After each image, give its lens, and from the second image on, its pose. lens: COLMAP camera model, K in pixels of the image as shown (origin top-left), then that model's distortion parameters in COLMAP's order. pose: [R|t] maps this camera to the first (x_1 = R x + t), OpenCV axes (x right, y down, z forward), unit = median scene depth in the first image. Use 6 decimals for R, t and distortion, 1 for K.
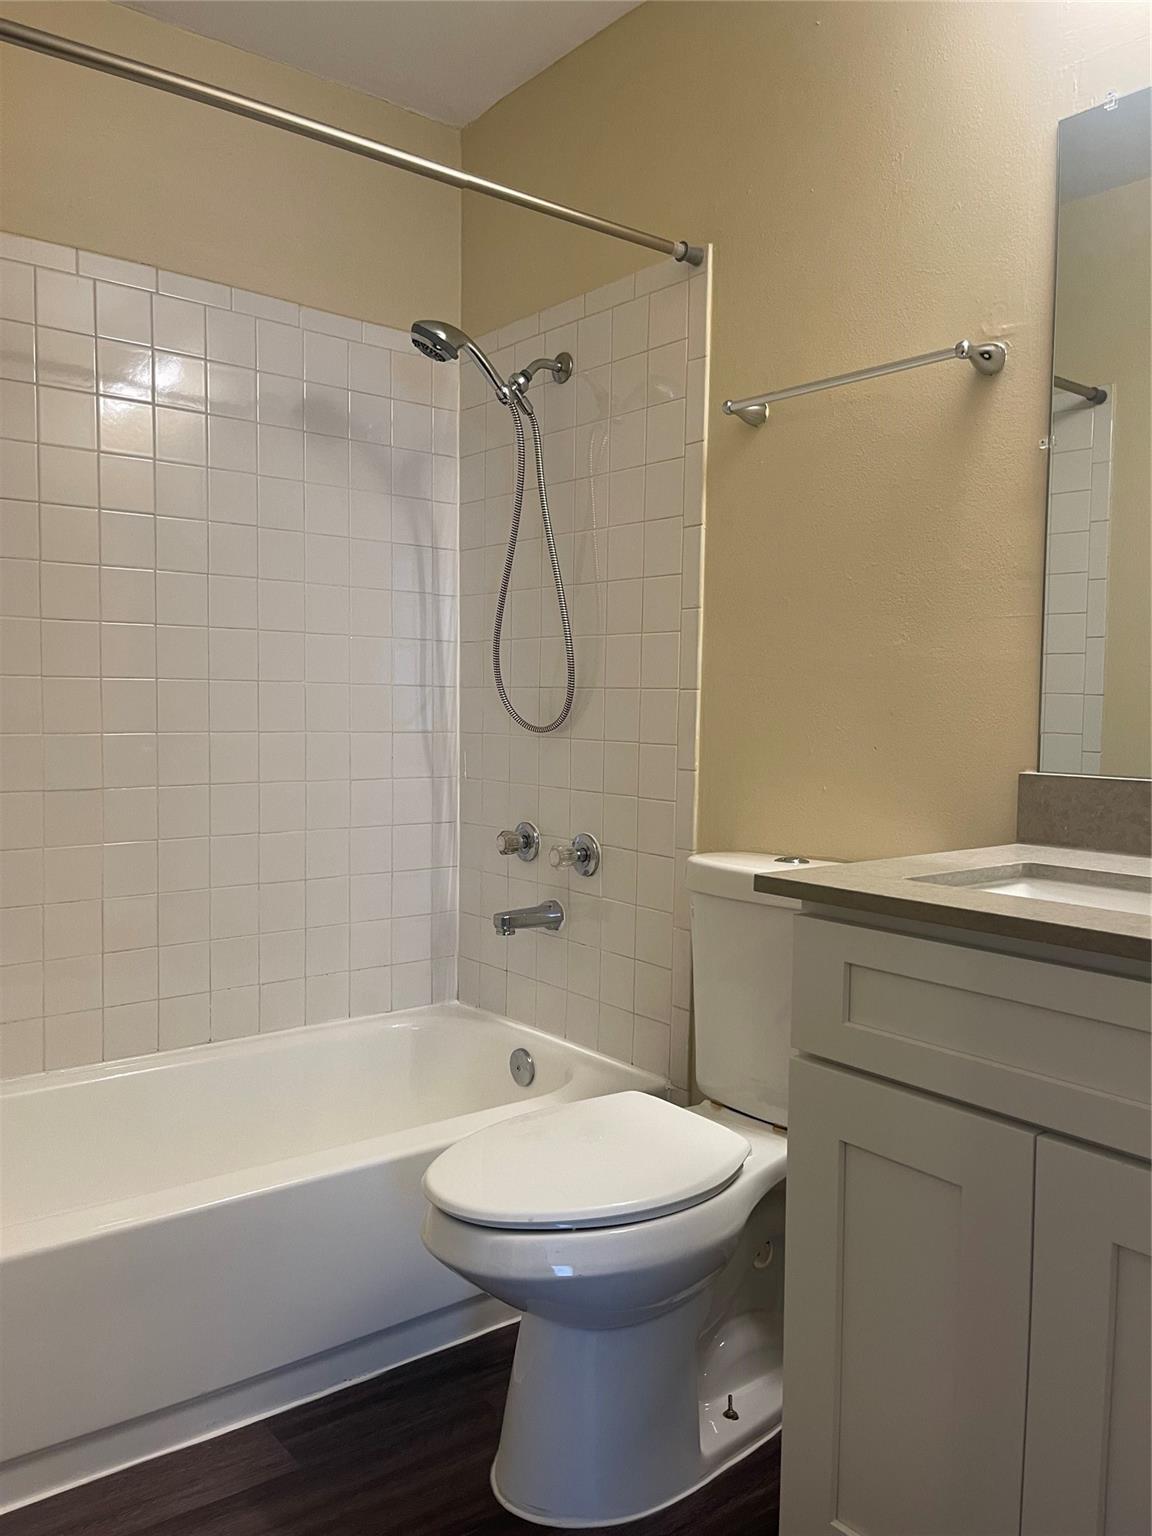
lens RADIAL K [[1157.8, 0, 575.0], [0, 1157.8, 779.1], [0, 0, 1]] dist [0.064759, -0.080083]
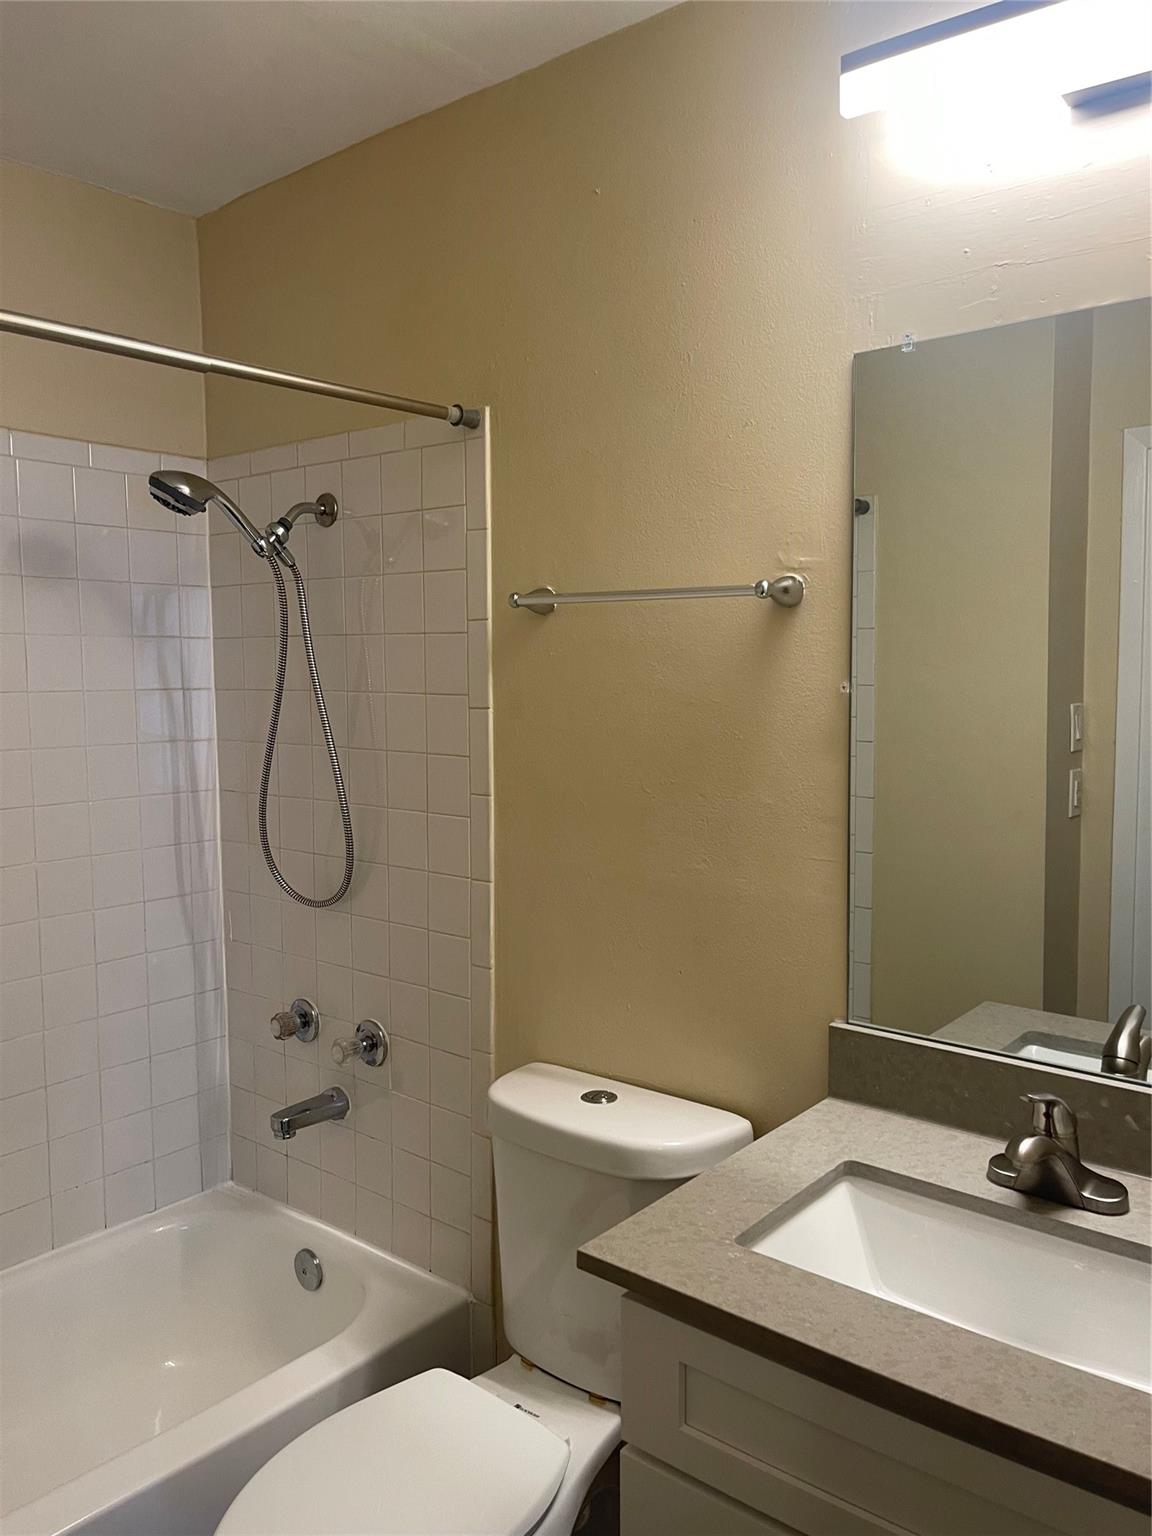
lens RADIAL K [[1157.8, 0, 575.0], [0, 1157.8, 779.1], [0, 0, 1]] dist [0.064759, -0.080083]
pose [[0.979908, -0.036432, 0.196093, -0.006394], [0.029667, 0.998863, 0.037327, -0.174193], [-0.197230, -0.030760, 0.979875, 0.068256]]
